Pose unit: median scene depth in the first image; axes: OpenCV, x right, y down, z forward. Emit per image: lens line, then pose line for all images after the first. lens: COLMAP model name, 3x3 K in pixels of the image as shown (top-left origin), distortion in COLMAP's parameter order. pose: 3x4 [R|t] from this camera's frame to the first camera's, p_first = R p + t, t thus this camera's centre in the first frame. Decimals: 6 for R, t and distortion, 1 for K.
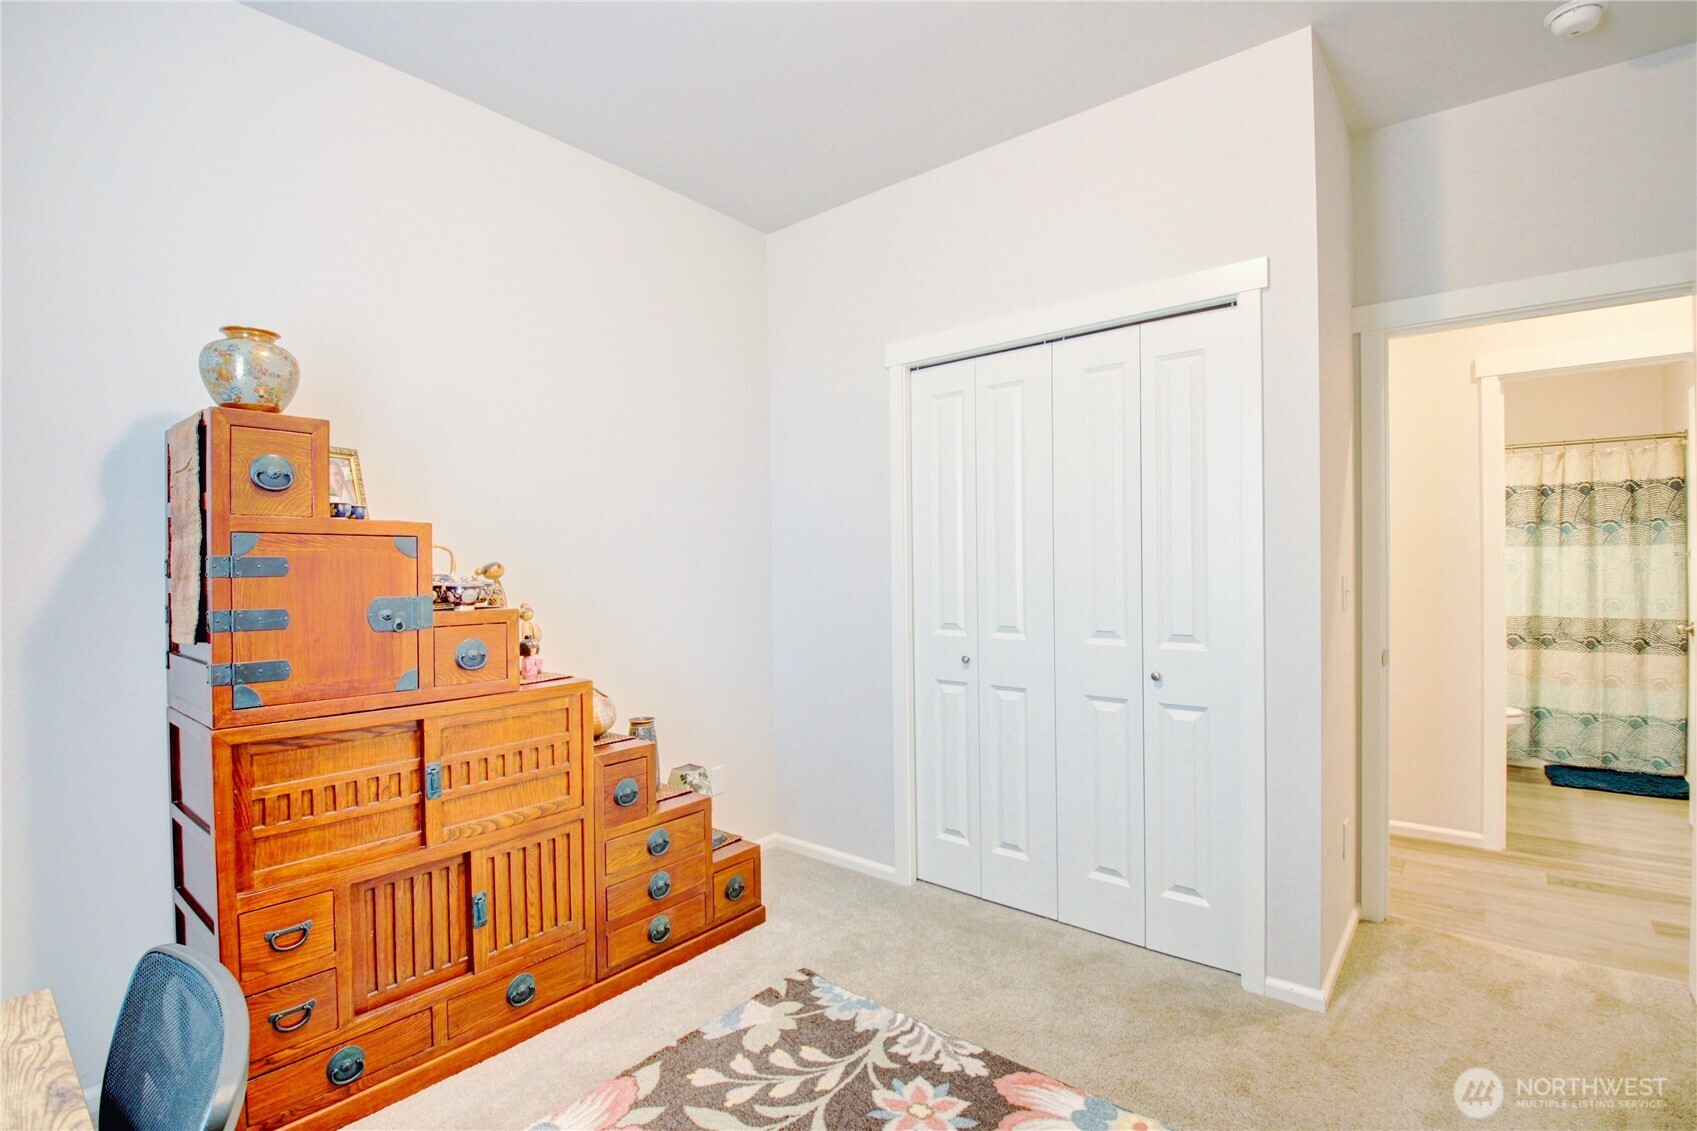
lens RADIAL K [[791.0, 0, 857.7], [0, 791.0, 570.5], [0, 0, 1]] dist [-0.018652, 0.000944]
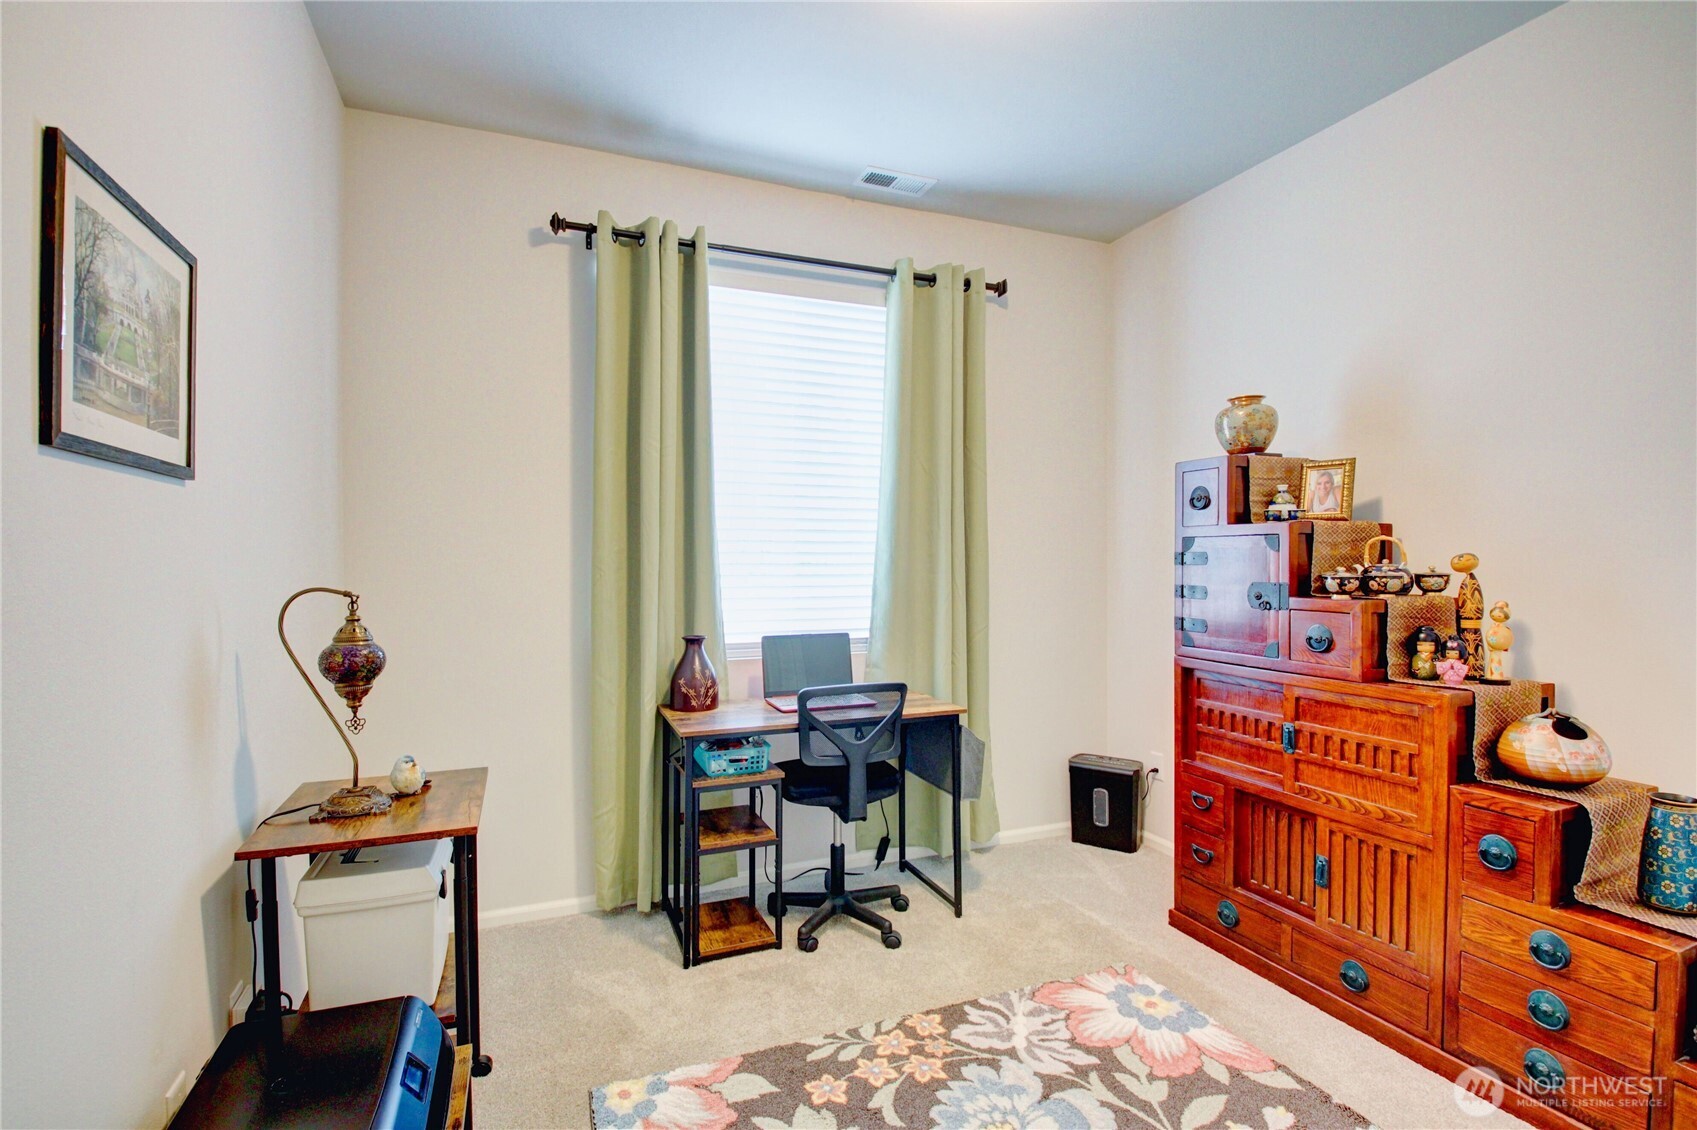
lens RADIAL K [[791.0, 0, 851.8], [0, 791.0, 558.4], [0, 0, 1]] dist [-0.018652, 0.000944]
pose [[-0.471983, 0.006921, -0.881580, 1.924862], [-0.004891, 0.999933, 0.010469, -0.038895], [0.881594, 0.009253, -0.471918, 2.246358]]
